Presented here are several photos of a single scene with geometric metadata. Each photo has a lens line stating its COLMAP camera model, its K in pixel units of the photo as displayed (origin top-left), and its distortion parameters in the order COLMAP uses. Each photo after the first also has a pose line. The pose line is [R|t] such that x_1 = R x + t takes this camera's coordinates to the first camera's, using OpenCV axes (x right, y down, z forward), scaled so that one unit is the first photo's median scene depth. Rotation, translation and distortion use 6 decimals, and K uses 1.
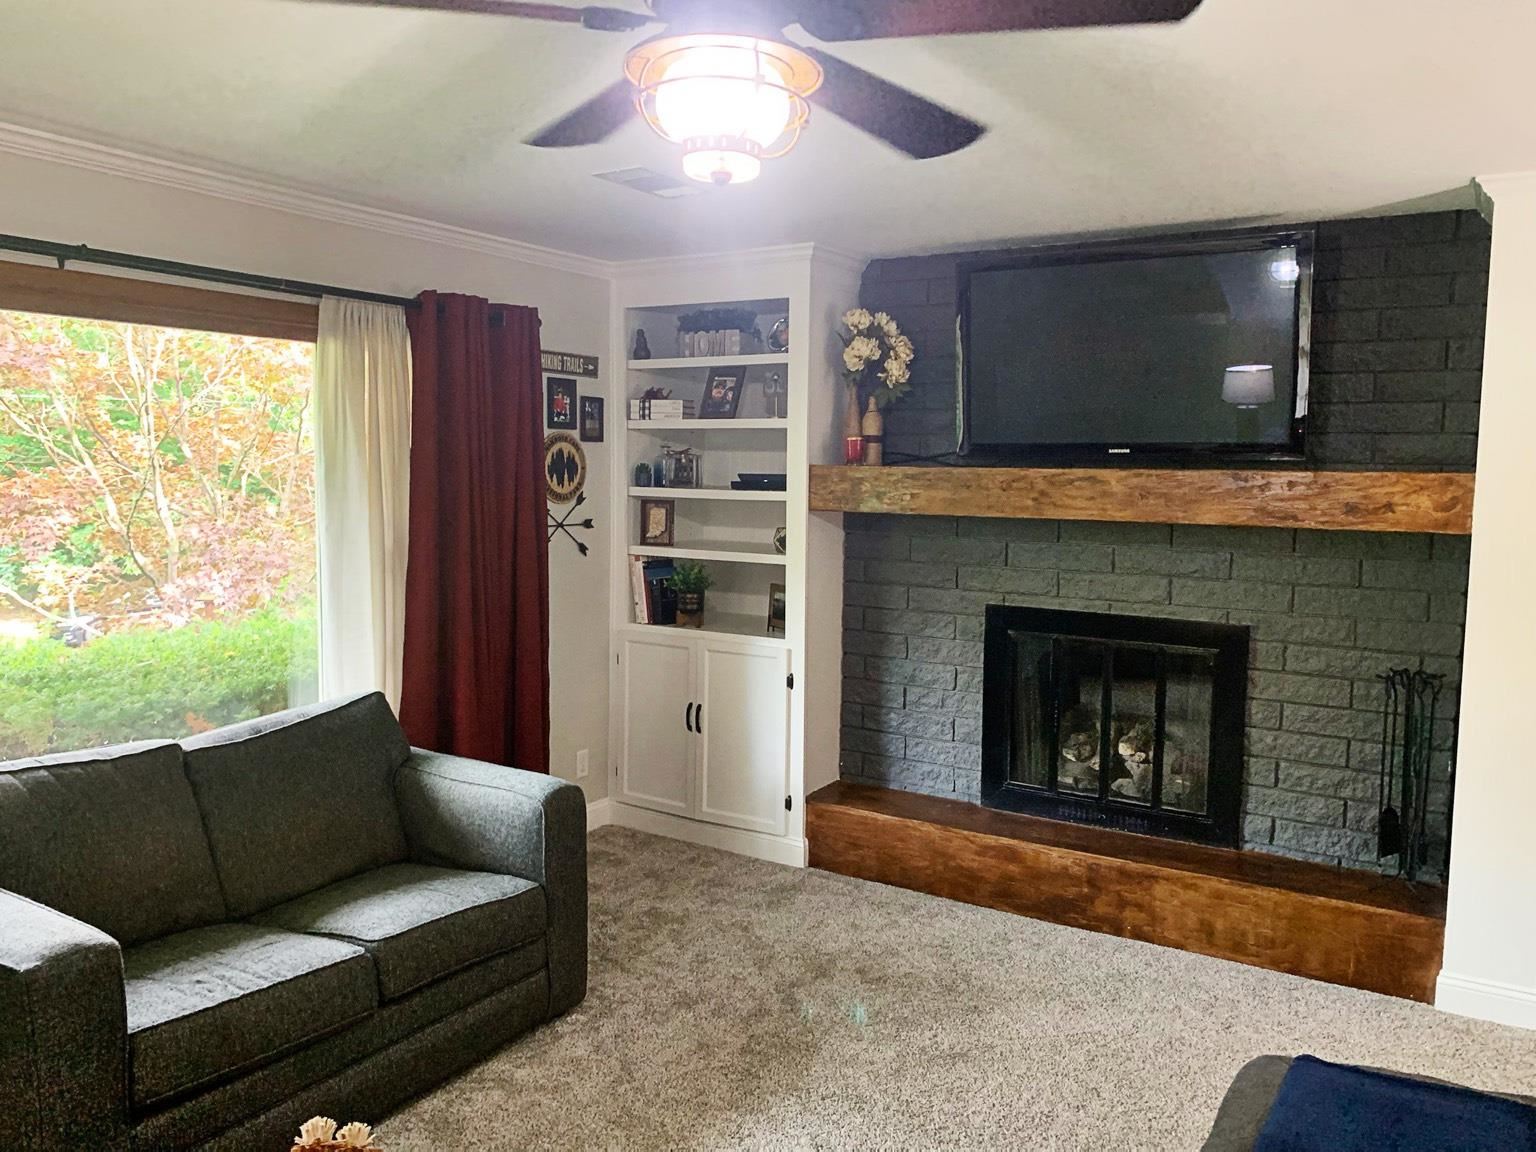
lens RADIAL K [[1149.1, 0, 768.0], [0, 1149.1, 576.0], [0, 0, 1]] dist [0.071157, -0.110235]
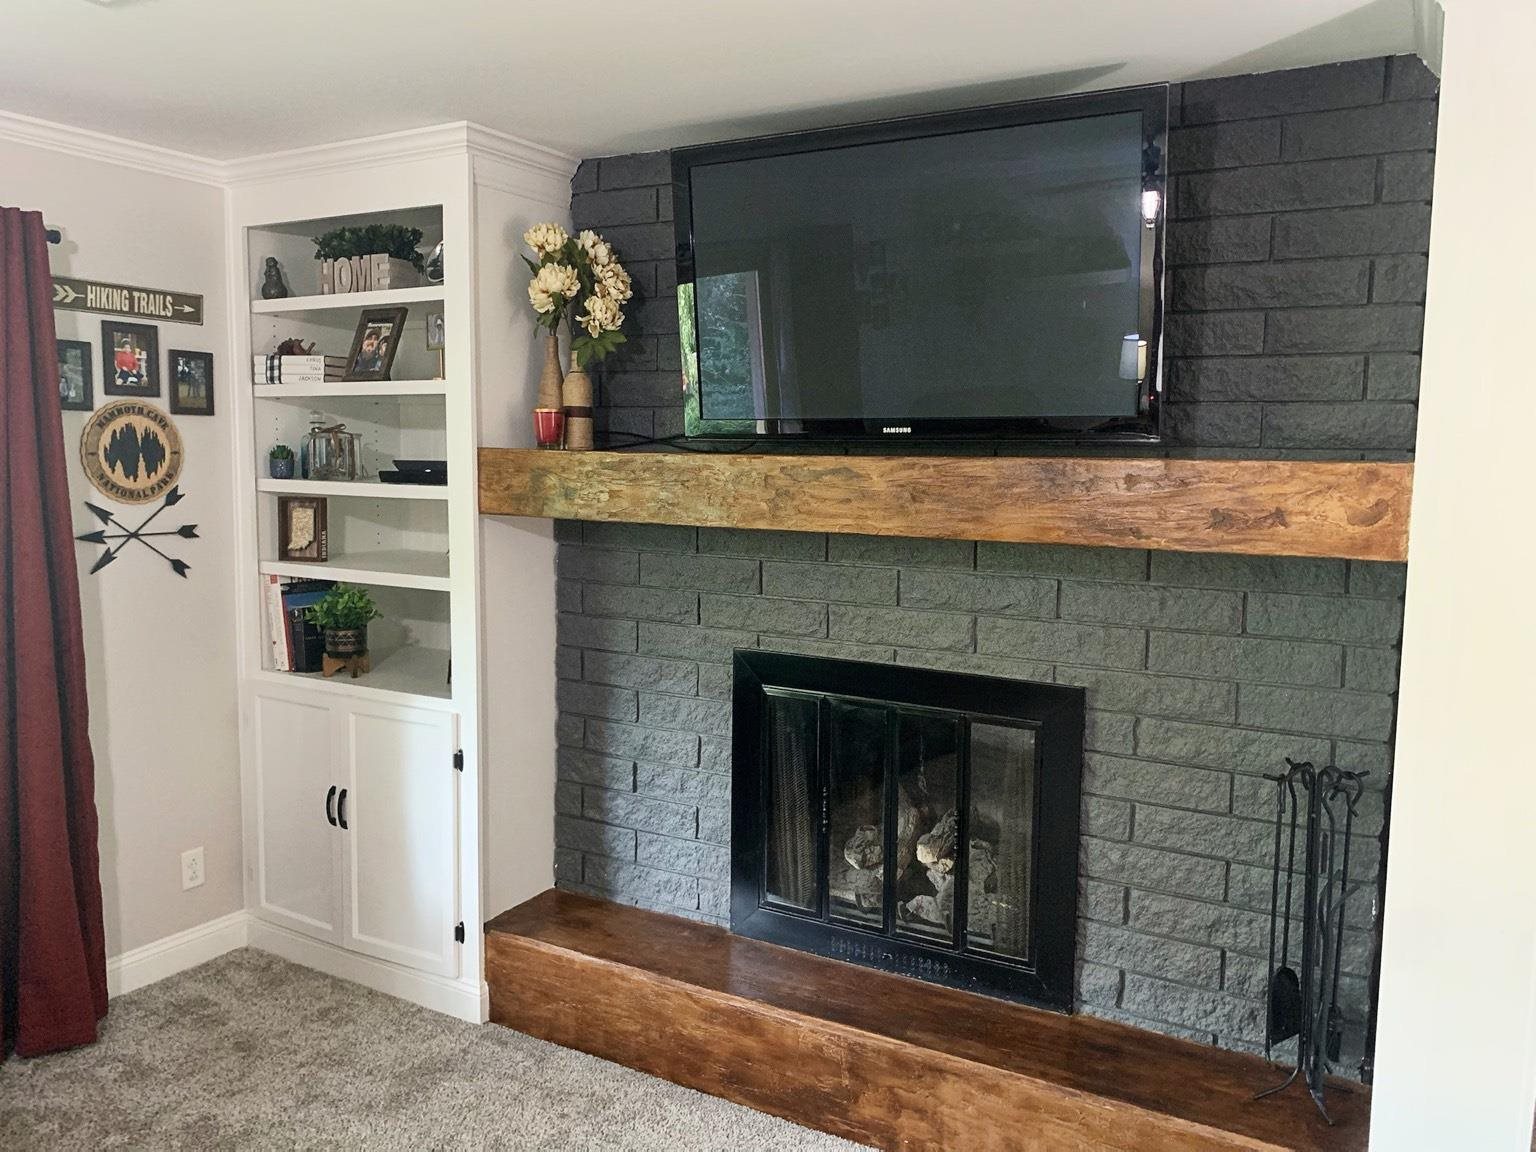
lens RADIAL K [[1149.1, 0, 768.0], [0, 1149.1, 576.0], [0, 0, 1]] dist [0.071157, -0.110235]
pose [[0.999381, -0.003182, 0.035021, 0.190406], [0.002747, 0.999919, 0.012450, -0.028991], [-0.035058, -0.012346, 0.999309, 0.307337]]
